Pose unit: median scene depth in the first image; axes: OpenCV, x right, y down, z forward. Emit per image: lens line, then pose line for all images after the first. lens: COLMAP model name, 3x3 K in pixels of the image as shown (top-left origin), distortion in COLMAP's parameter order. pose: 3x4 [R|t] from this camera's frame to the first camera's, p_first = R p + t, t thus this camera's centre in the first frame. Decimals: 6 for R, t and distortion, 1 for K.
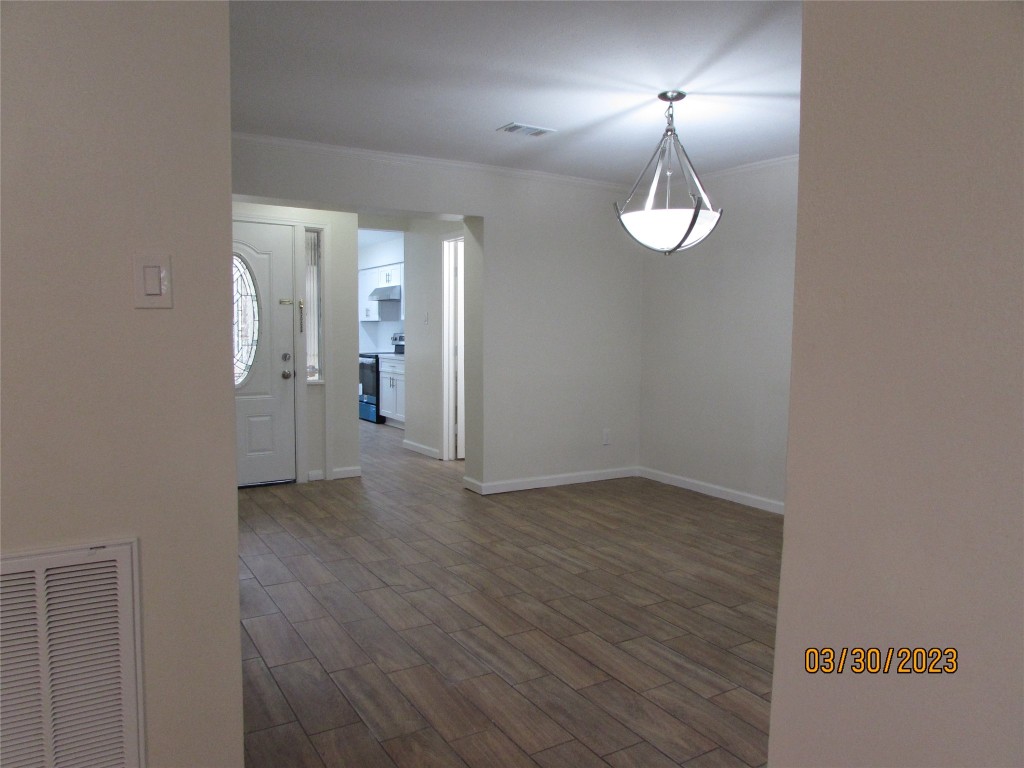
lens RADIAL K [[719.1, 0, 520.7], [0, 719.1, 380.3], [0, 0, 1]] dist [-0.032091, 0.005372]
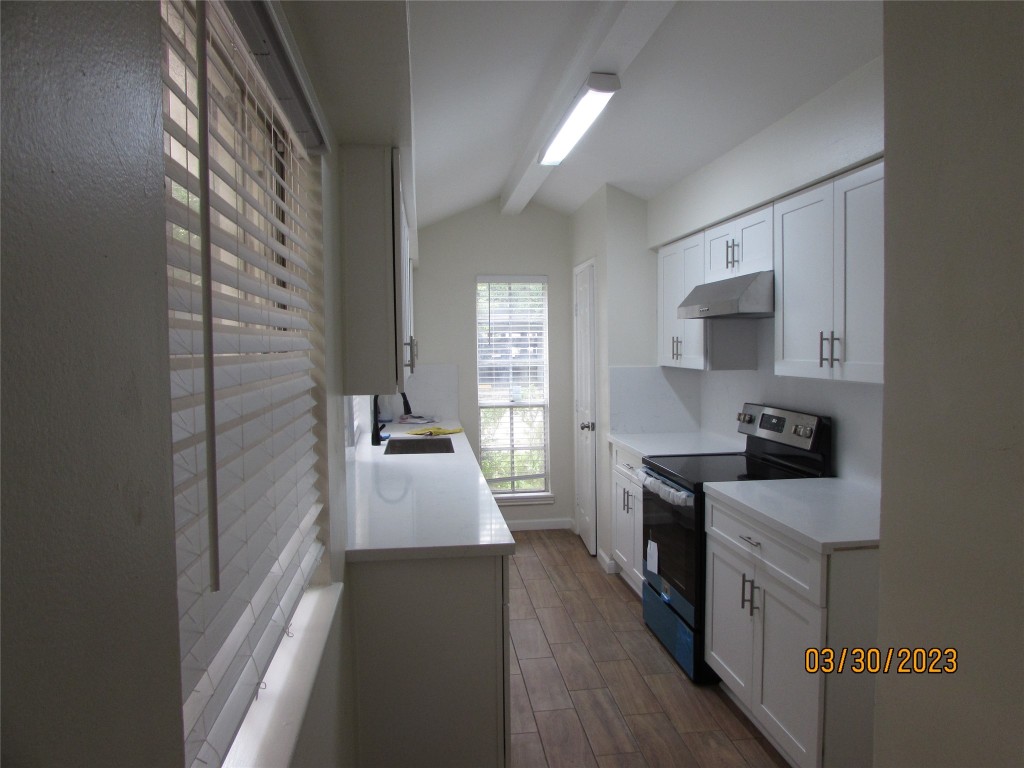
lens RADIAL K [[719.1, 0, 520.7], [0, 719.1, 380.3], [0, 0, 1]] dist [-0.032091, 0.005372]
pose [[0.904930, 0.005561, -0.425524, -0.128006], [-0.013551, 0.999784, -0.015752, -0.072800], [0.425345, 0.020021, 0.904810, 0.634322]]
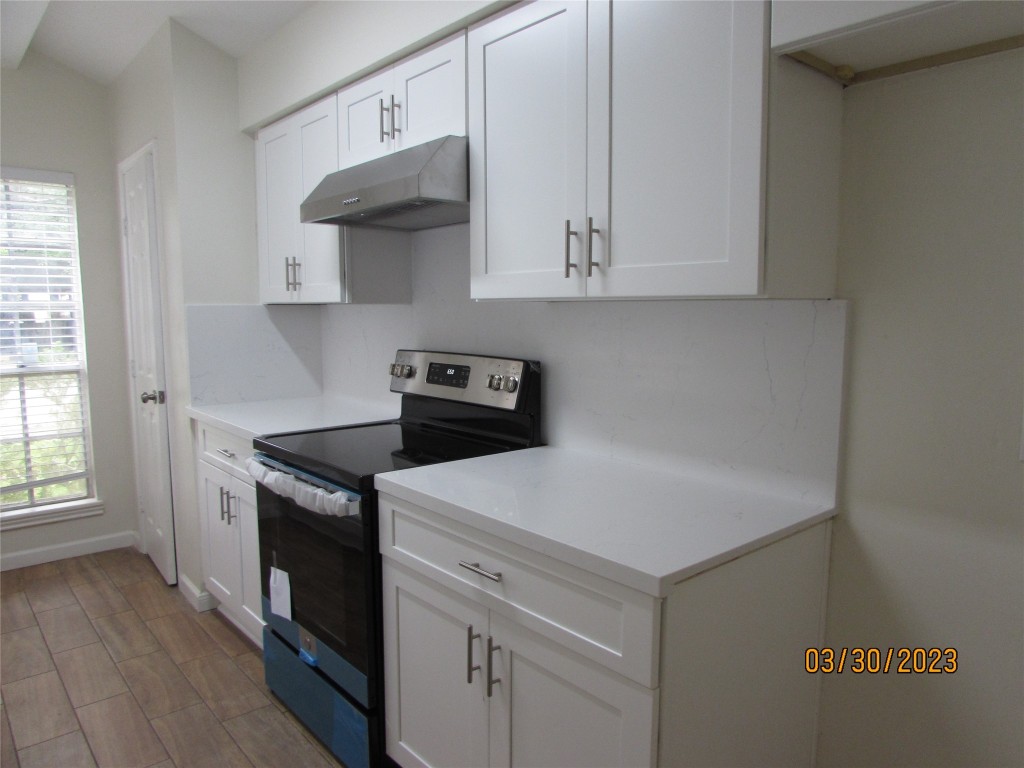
lens RADIAL K [[719.1, 0, 520.7], [0, 719.1, 380.3], [0, 0, 1]] dist [-0.032091, 0.005372]
pose [[0.990159, -0.024211, 0.137837, -0.176543], [0.019640, 0.999214, 0.034425, -0.064987], [-0.138562, -0.031379, 0.989857, 0.760240]]
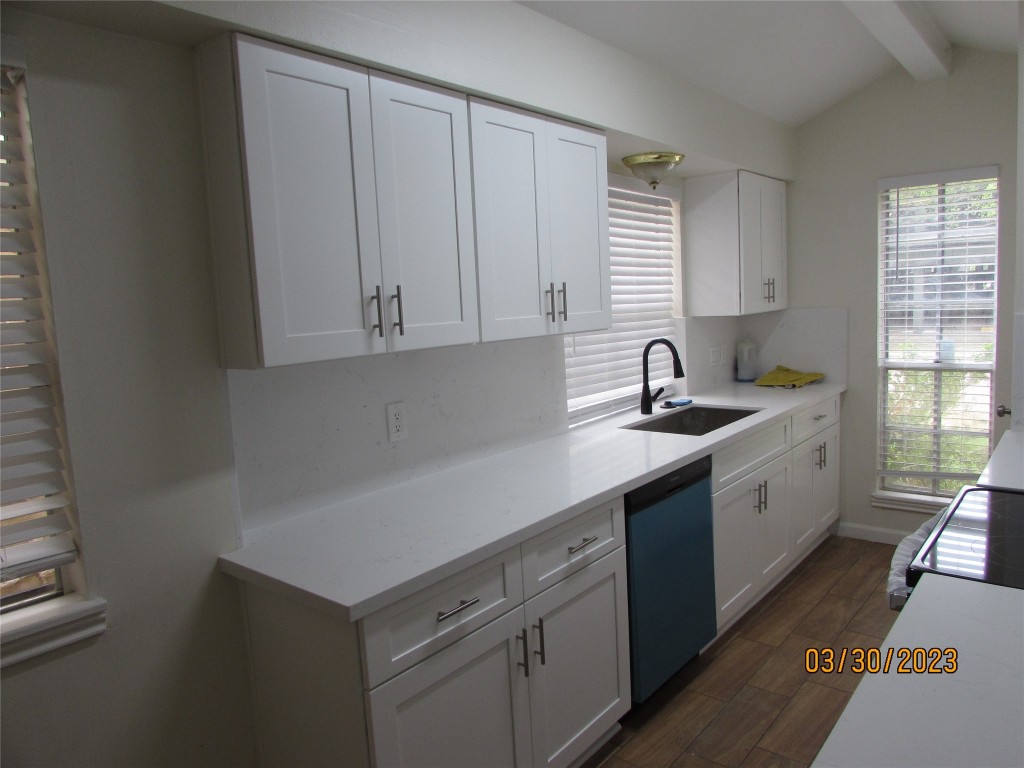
lens RADIAL K [[719.1, 0, 520.7], [0, 719.1, 380.3], [0, 0, 1]] dist [-0.032091, 0.005372]
pose [[0.309961, 0.083567, -0.947070, -0.081166], [-0.016336, 0.996451, 0.082577, -0.083627], [0.950609, -0.010124, 0.310226, 0.827707]]
